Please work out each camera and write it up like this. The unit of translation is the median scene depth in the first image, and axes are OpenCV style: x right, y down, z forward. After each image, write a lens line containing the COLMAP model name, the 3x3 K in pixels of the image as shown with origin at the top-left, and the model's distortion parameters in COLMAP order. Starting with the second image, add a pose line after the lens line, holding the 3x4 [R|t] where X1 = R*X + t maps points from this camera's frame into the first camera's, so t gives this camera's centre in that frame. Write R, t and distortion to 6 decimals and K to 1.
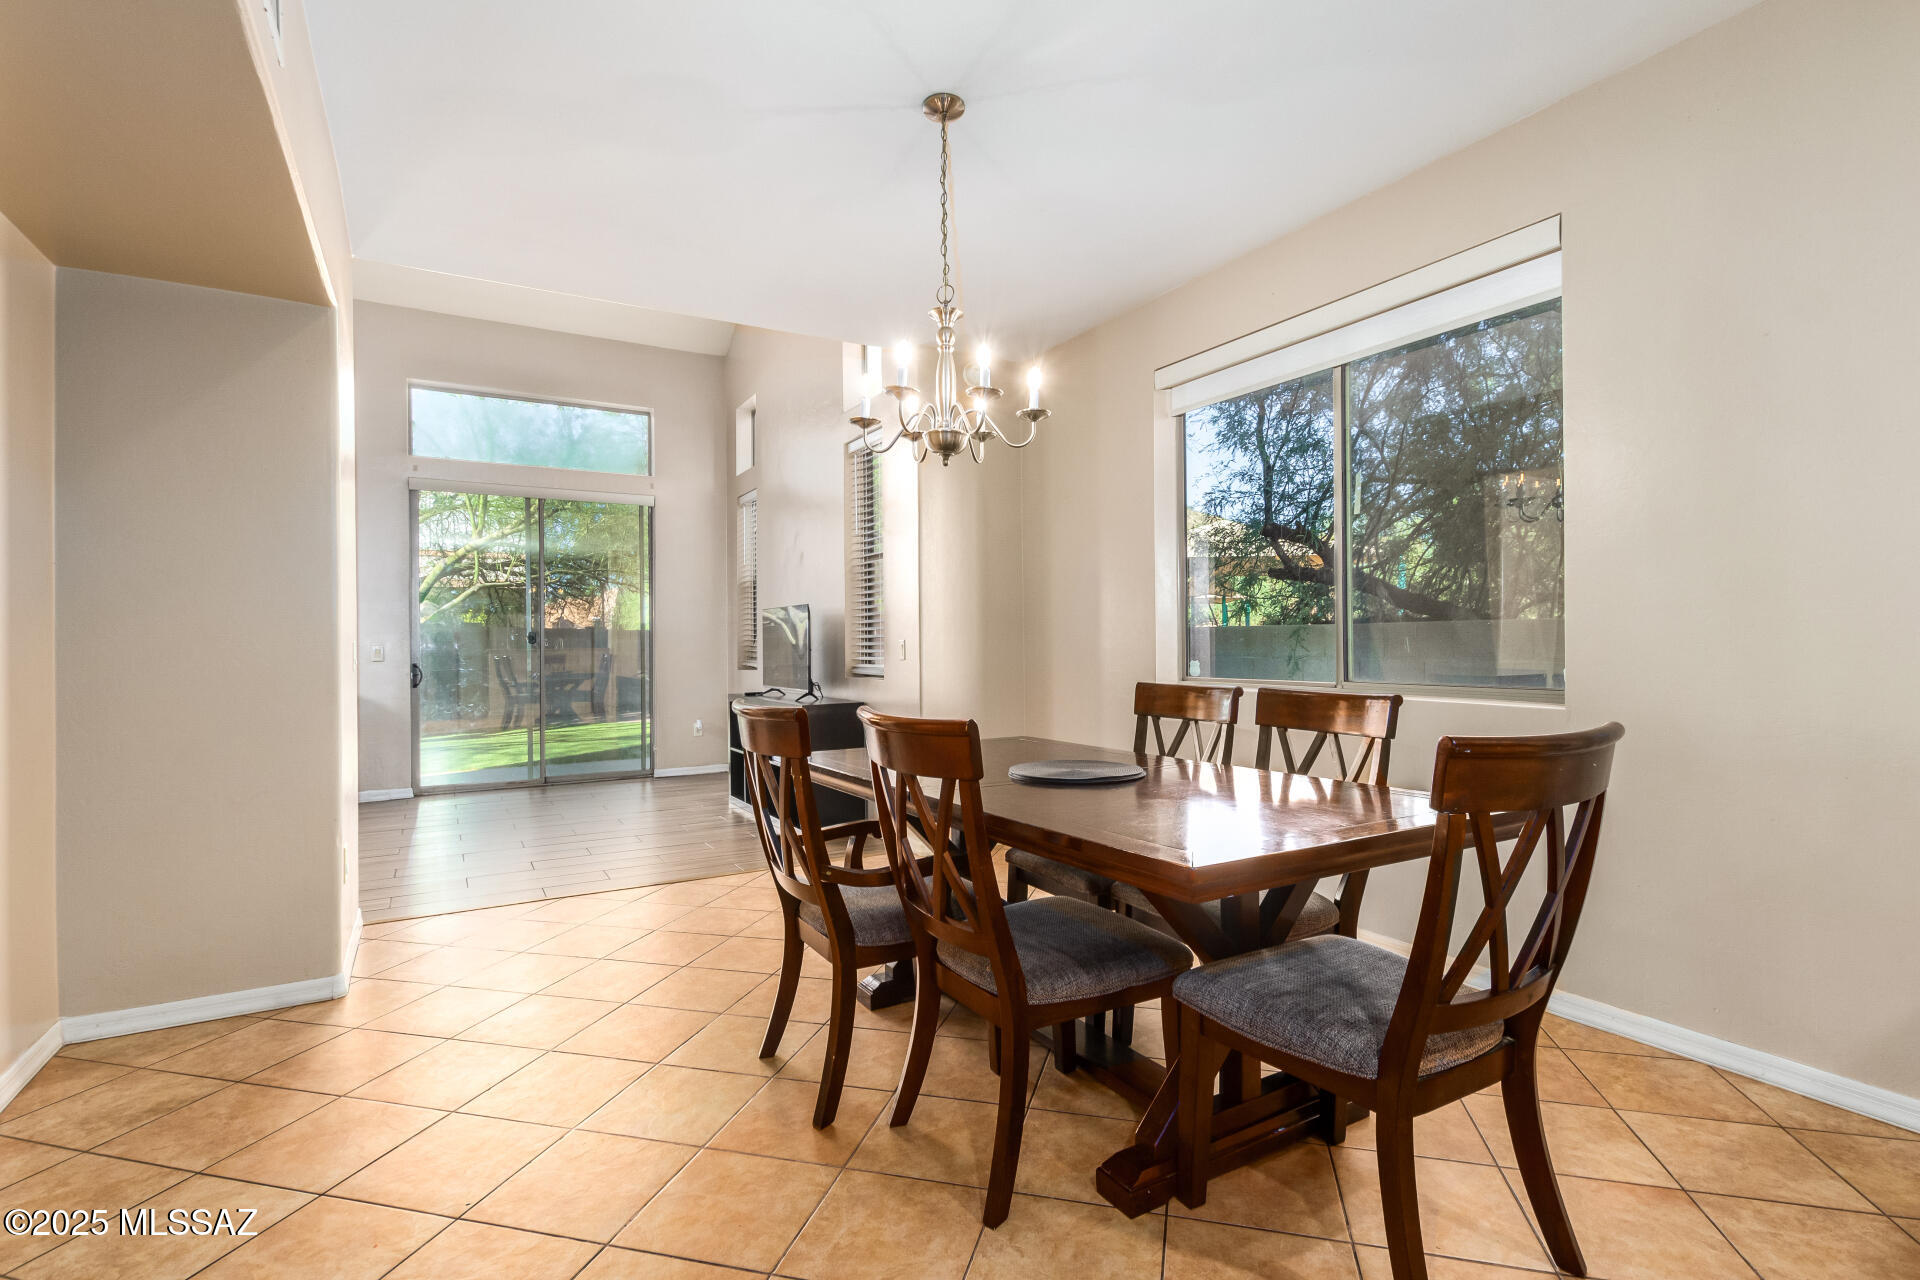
lens RADIAL K [[923.0, 0, 1009.0], [0, 923.0, 648.3], [0, 0, 1]] dist [0.010931, -0.000241]
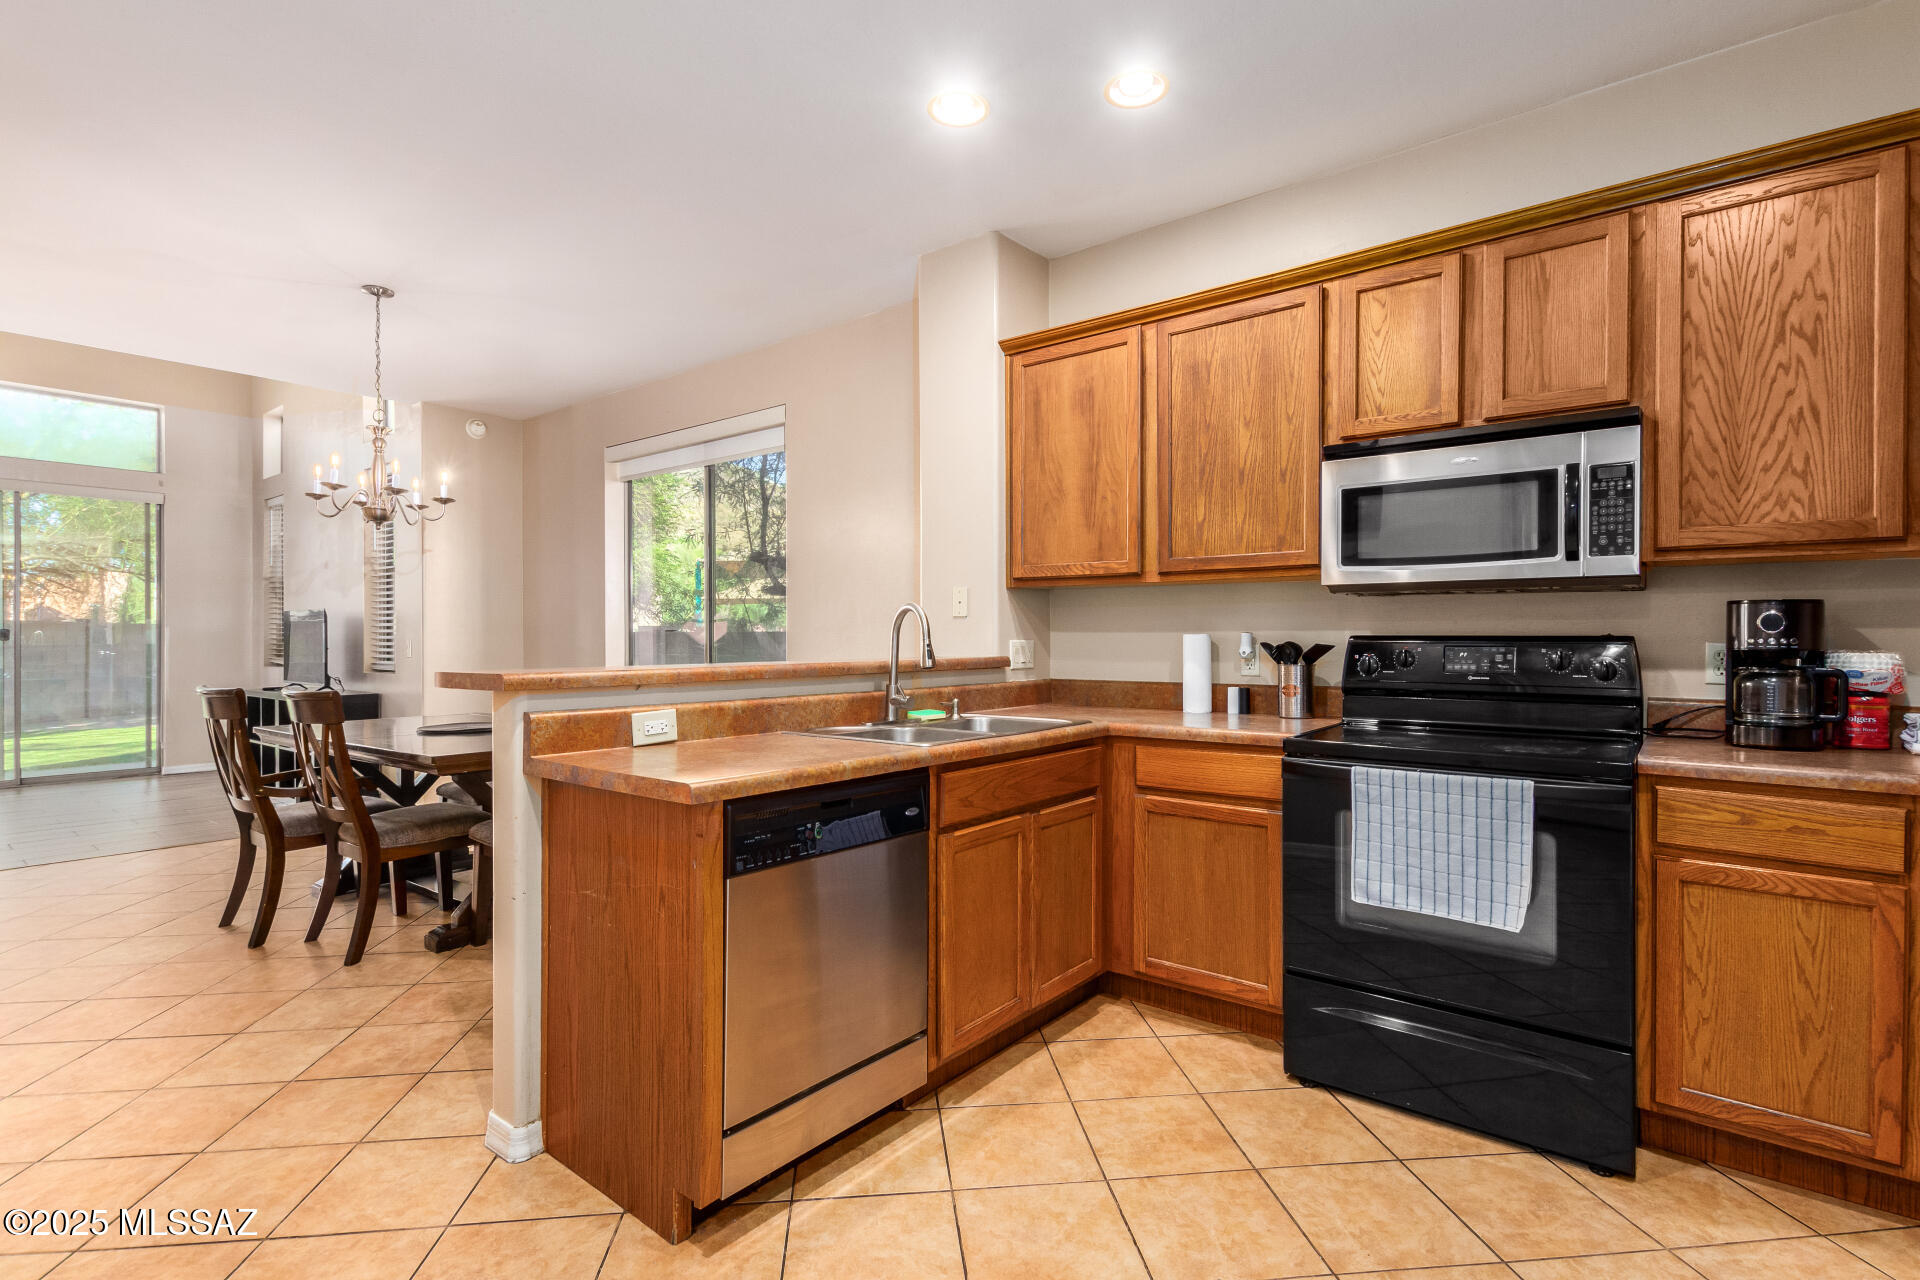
lens RADIAL K [[903.0, 0, 959.6], [0, 903.0, 645.0], [0, 0, 1]] dist [0.009845, -0.001592]
pose [[0.942521, 0.006642, 0.334082, 0.126817], [-0.006208, 0.999978, -0.002367, -0.004541], [-0.334090, 0.000157, 0.942541, -0.271665]]
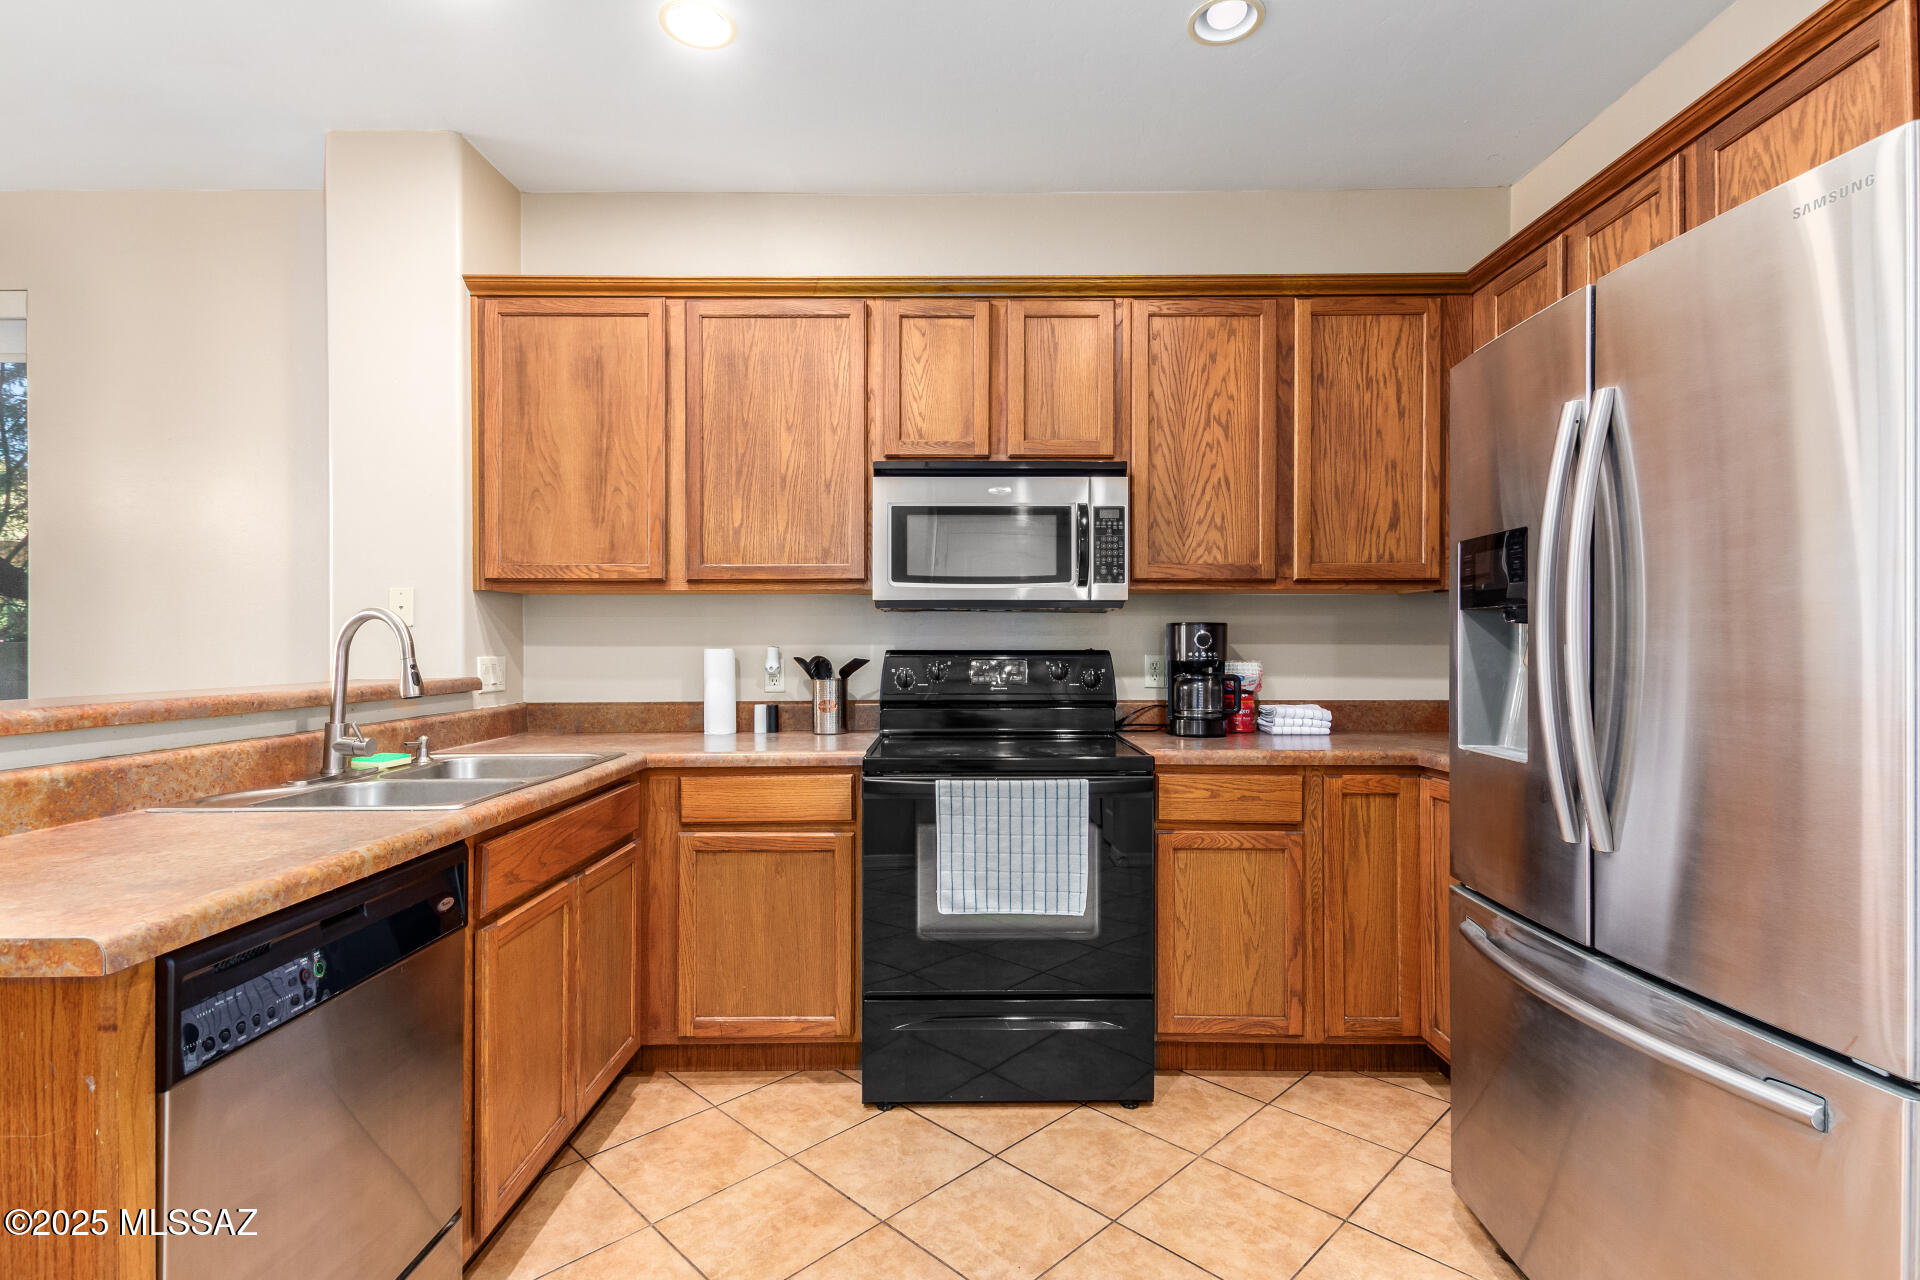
lens RADIAL K [[903.0, 0, 959.6], [0, 903.0, 645.0], [0, 0, 1]] dist [0.009845, -0.001592]
pose [[0.527834, 0.009156, 0.849298, 0.106396], [0.004532, 0.999897, -0.013597, -0.006263], [-0.849336, 0.011026, 0.527738, -0.224484]]
